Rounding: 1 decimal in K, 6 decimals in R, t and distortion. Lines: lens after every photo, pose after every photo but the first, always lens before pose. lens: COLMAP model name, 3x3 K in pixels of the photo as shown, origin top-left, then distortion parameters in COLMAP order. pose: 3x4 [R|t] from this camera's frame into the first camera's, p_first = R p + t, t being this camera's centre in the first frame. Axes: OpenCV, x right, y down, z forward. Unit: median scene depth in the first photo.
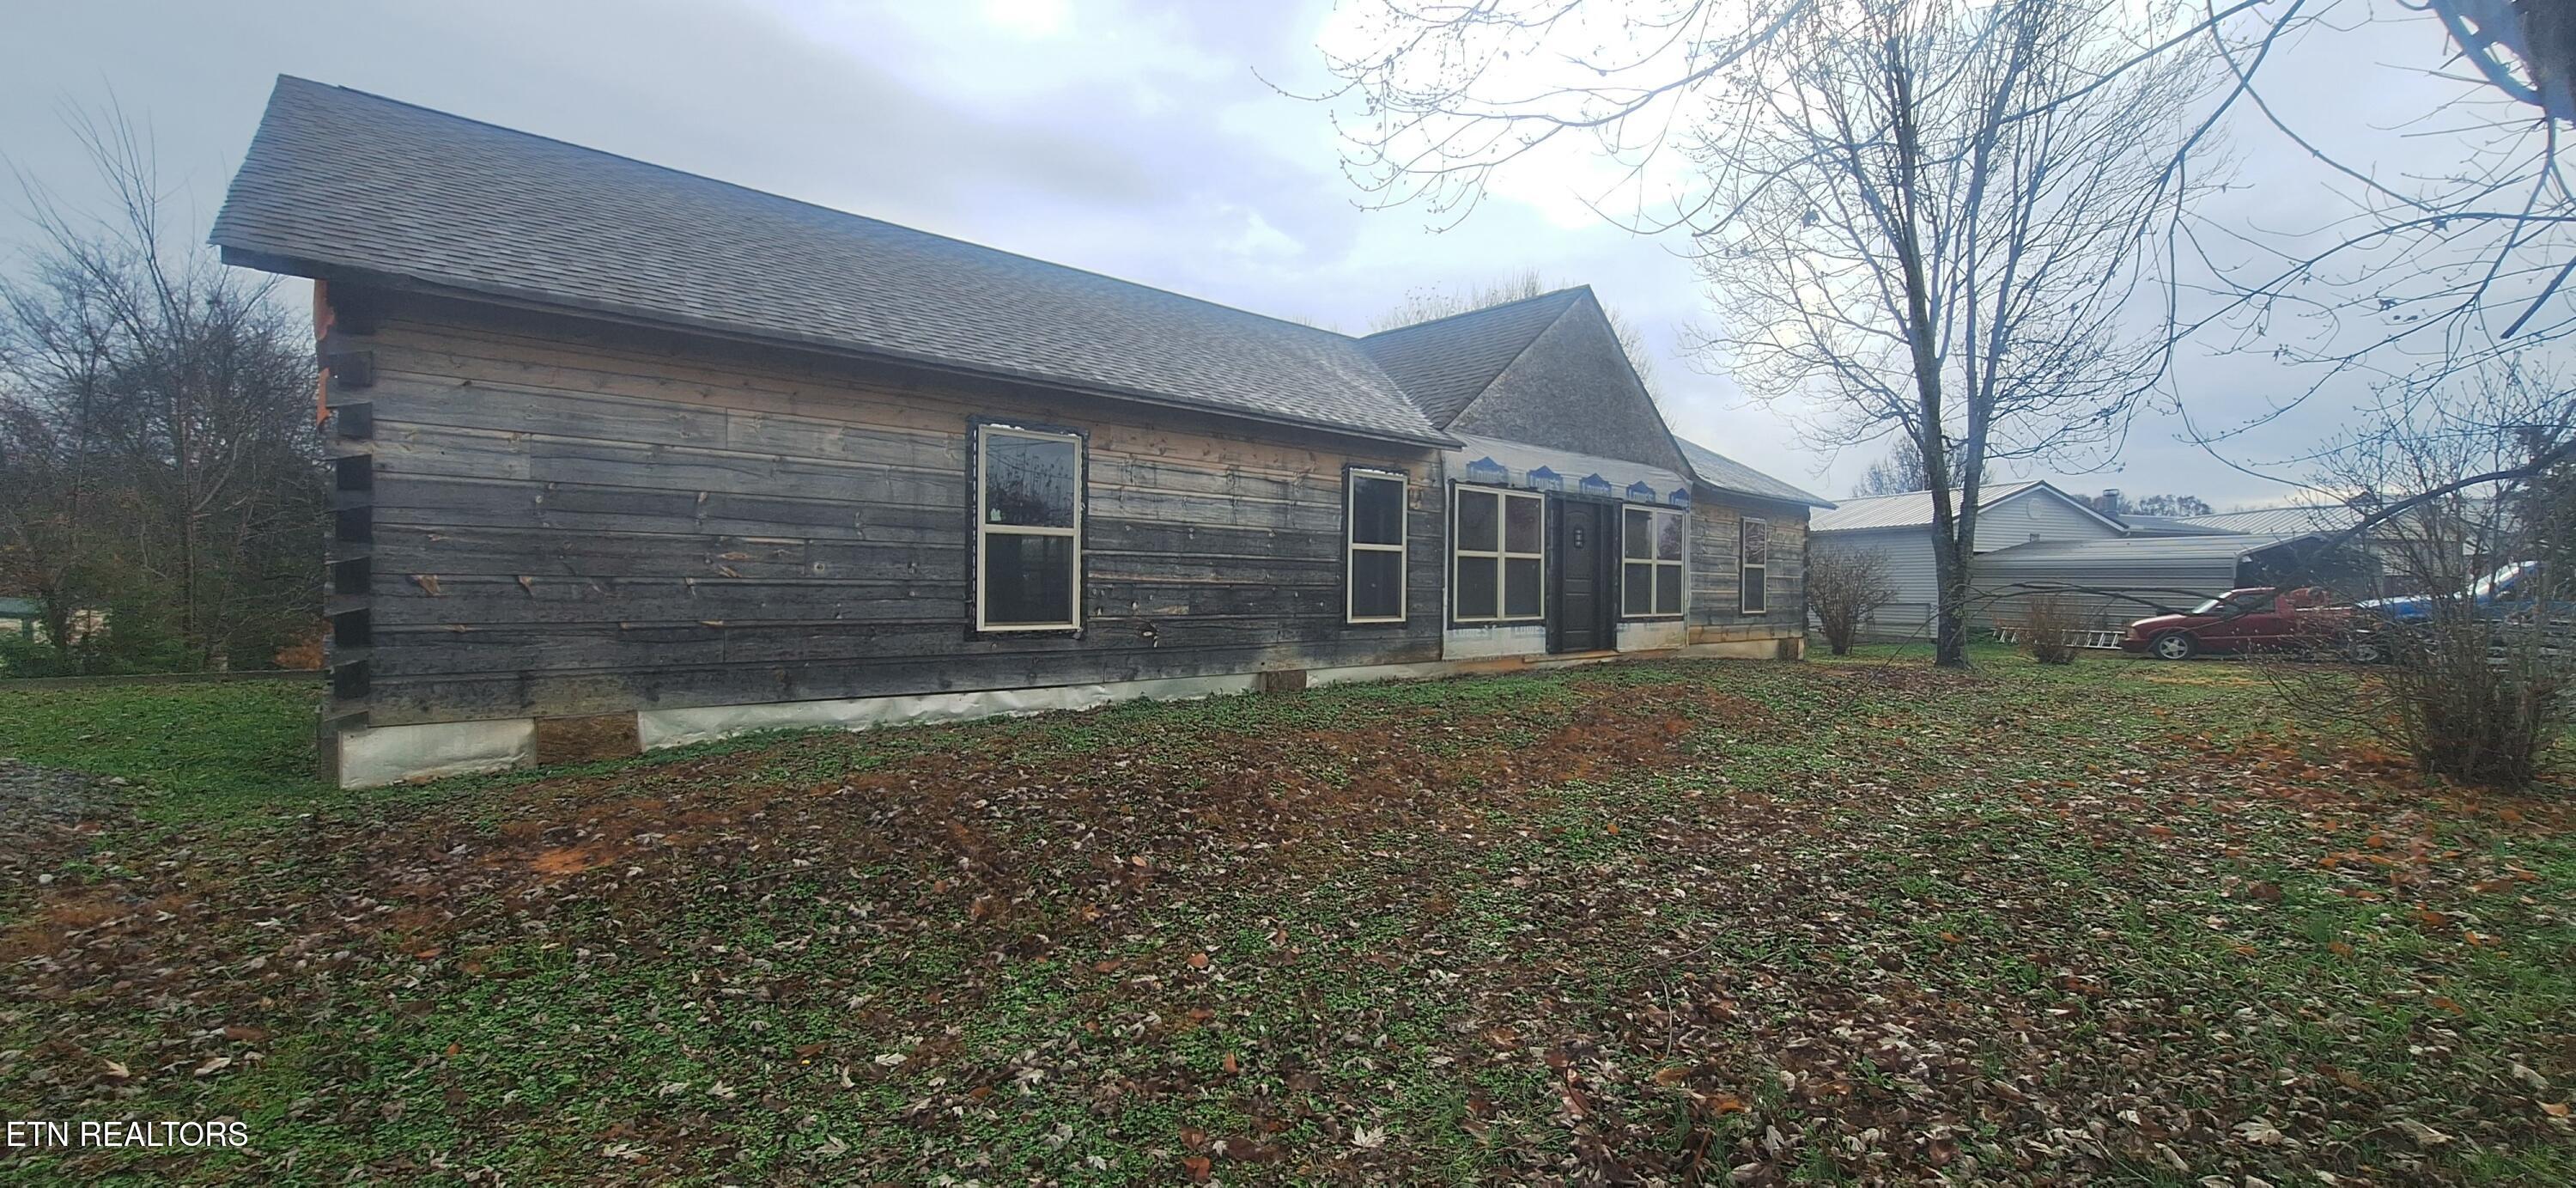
lens RADIAL K [[1033.8, 0, 1290.7], [0, 1033.8, 585.2], [0, 0, 1]] dist [-0.000208, 0.000152]
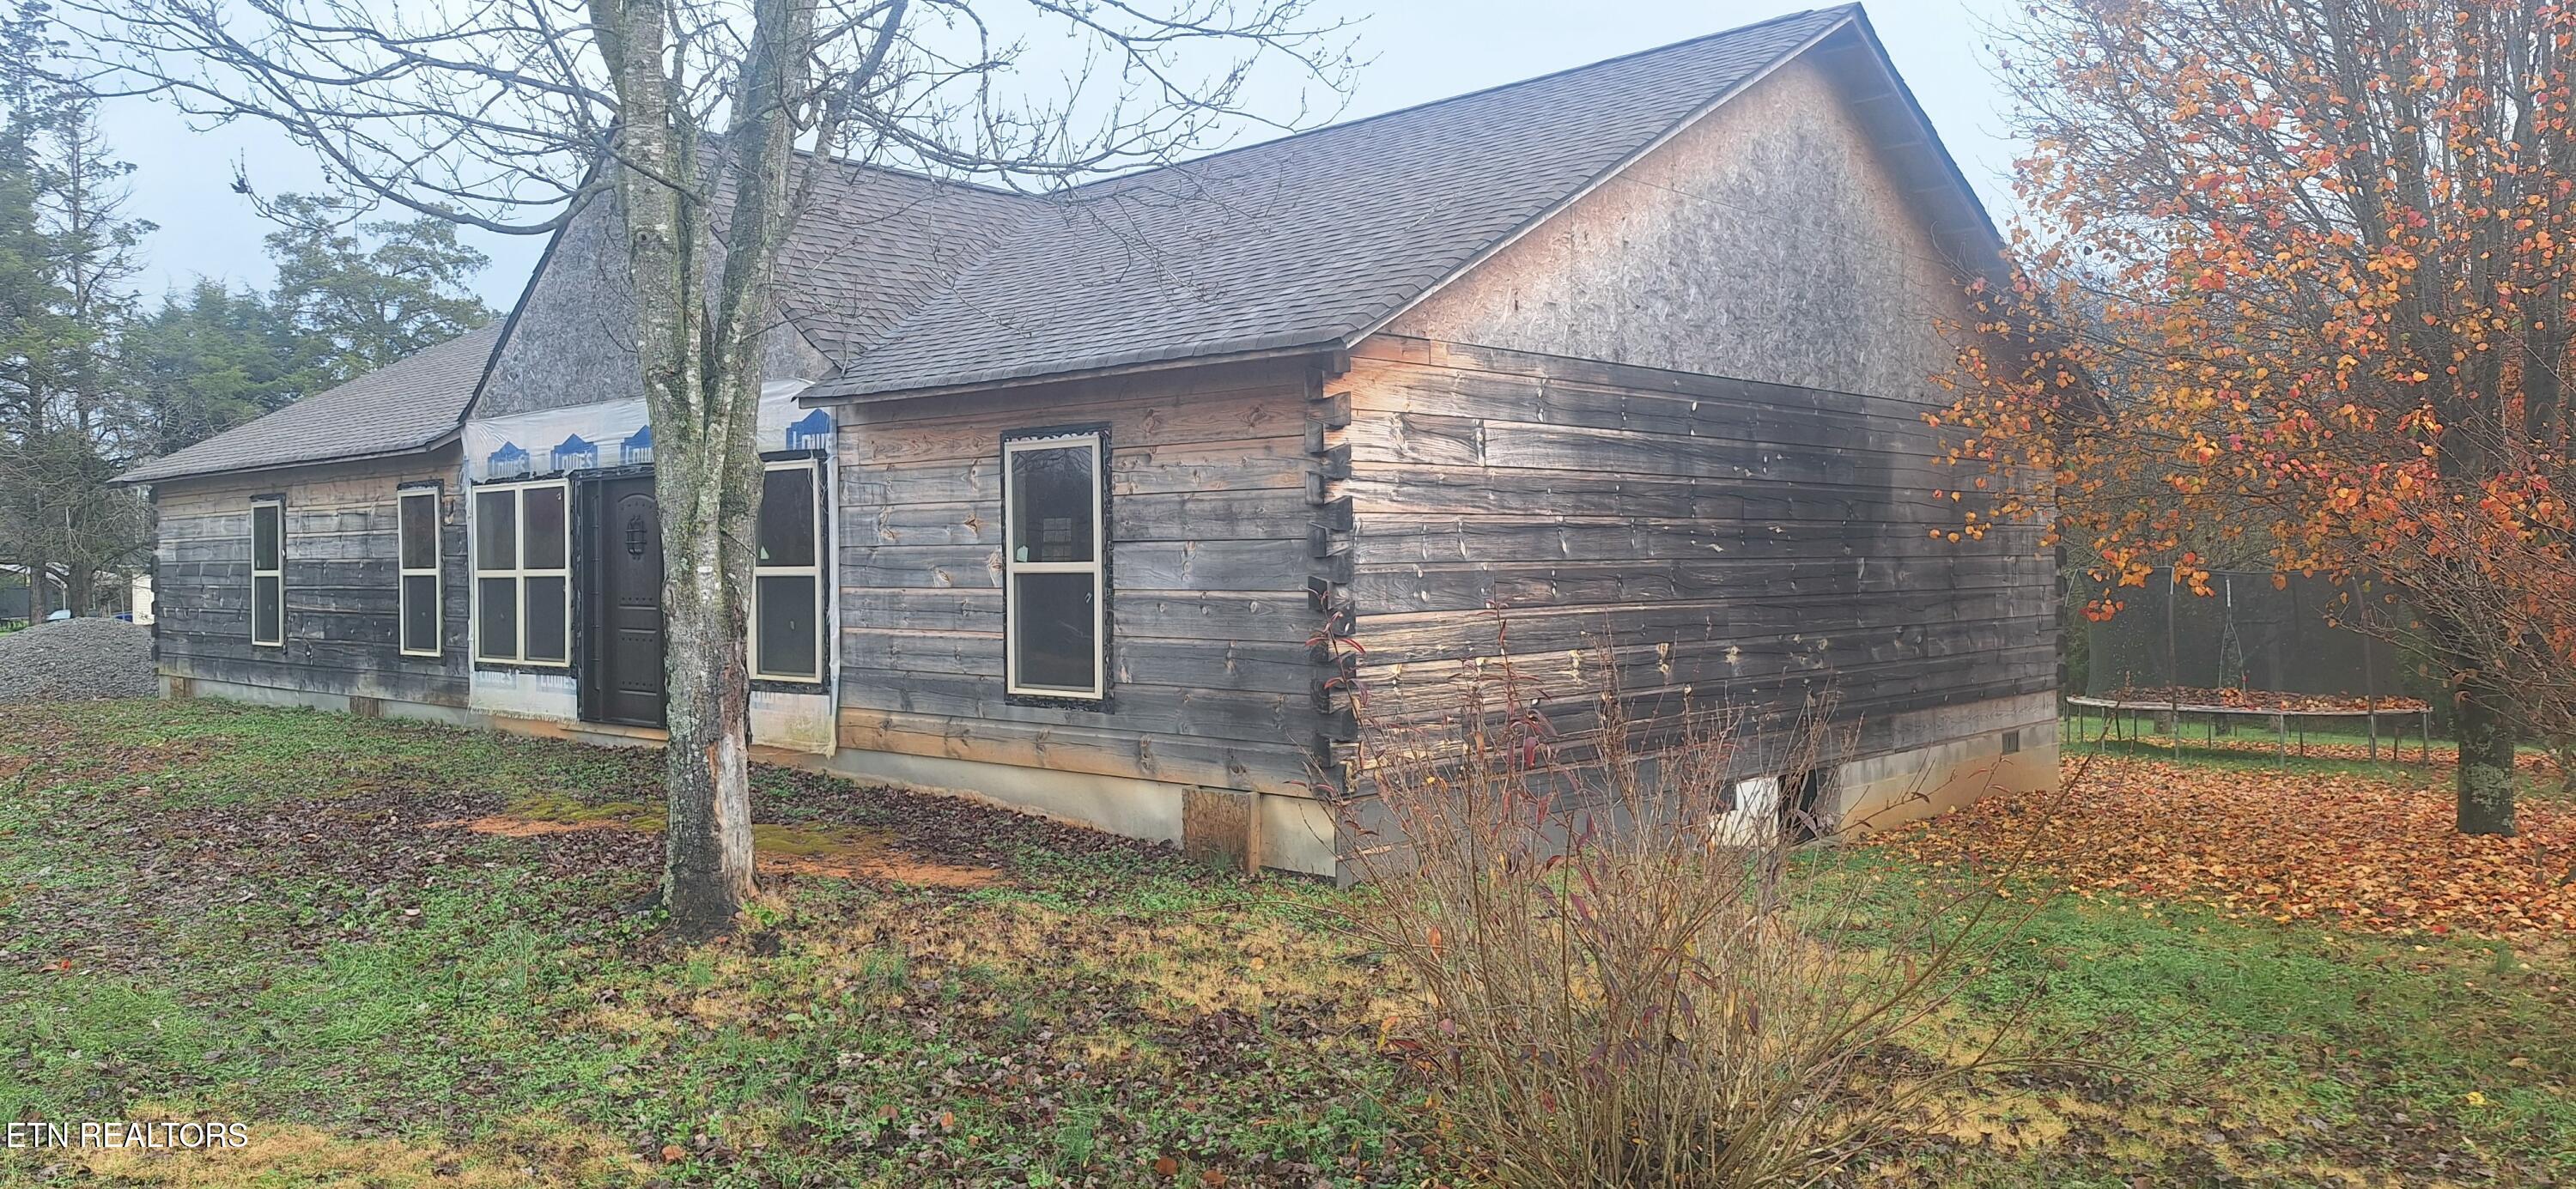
lens RADIAL K [[1698.8, 0, 1289.0], [0, 1698.8, 702.7], [0, 0, 1]] dist [0.003781, 0.001393]
pose [[0.118827, 0.027992, -0.992520, 1.435487], [-0.027873, 0.999303, 0.024846, 0.016360], [0.992524, 0.024712, 0.119524, 1.378809]]
